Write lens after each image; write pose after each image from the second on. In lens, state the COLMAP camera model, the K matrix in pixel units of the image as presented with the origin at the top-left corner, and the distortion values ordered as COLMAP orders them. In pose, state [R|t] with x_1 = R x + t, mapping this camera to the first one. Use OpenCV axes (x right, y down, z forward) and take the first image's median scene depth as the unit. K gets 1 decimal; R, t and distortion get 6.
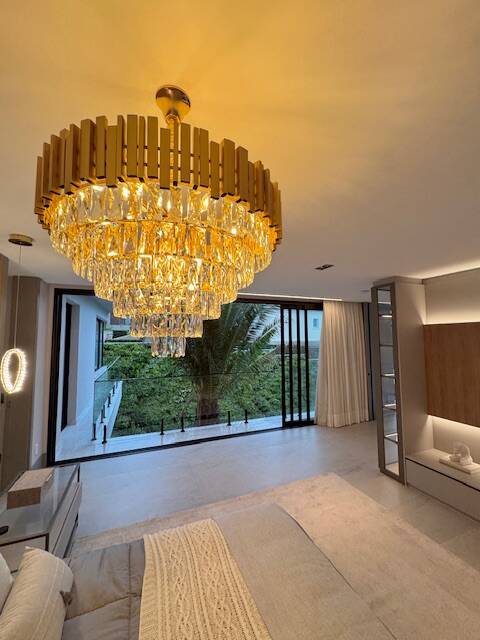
lens RADIAL K [[255.4, 0, 241.6], [0, 255.4, 320.0], [0, 0, 1]] dist [-0.005187, -0.000830]
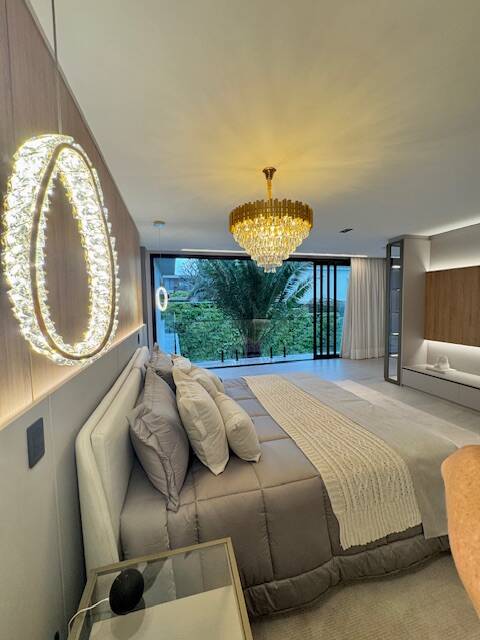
lens RADIAL K [[255.4, 0, 240.9], [0, 255.4, 320.2], [0, 0, 1]] dist [-0.005187, -0.000830]
pose [[0.991972, -0.003874, -0.126400, -0.039845], [0.021473, 0.990175, 0.138174, 0.040788], [0.124623, -0.139779, 0.982309, -0.284827]]
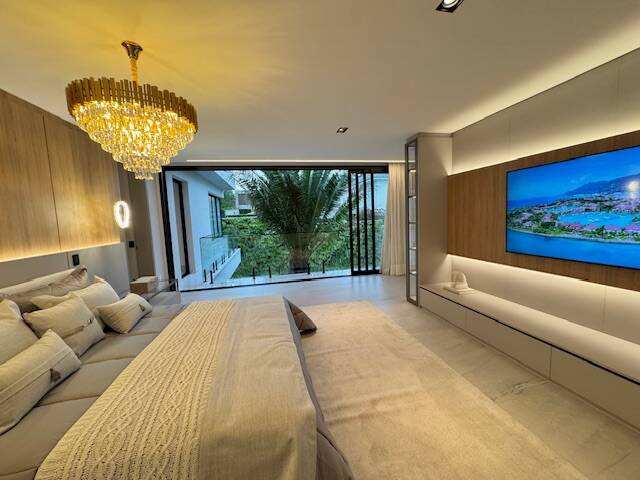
lens RADIAL K [[255.4, 0, 320.0], [0, 255.4, 240.6], [0, 0, 1]] dist [-0.005187, -0.000830]
pose [[0.982118, -0.020005, -0.187200, 0.248386], [0.051586, 0.984877, 0.165394, 0.056876], [0.181060, -0.172094, 0.968298, -0.150761]]
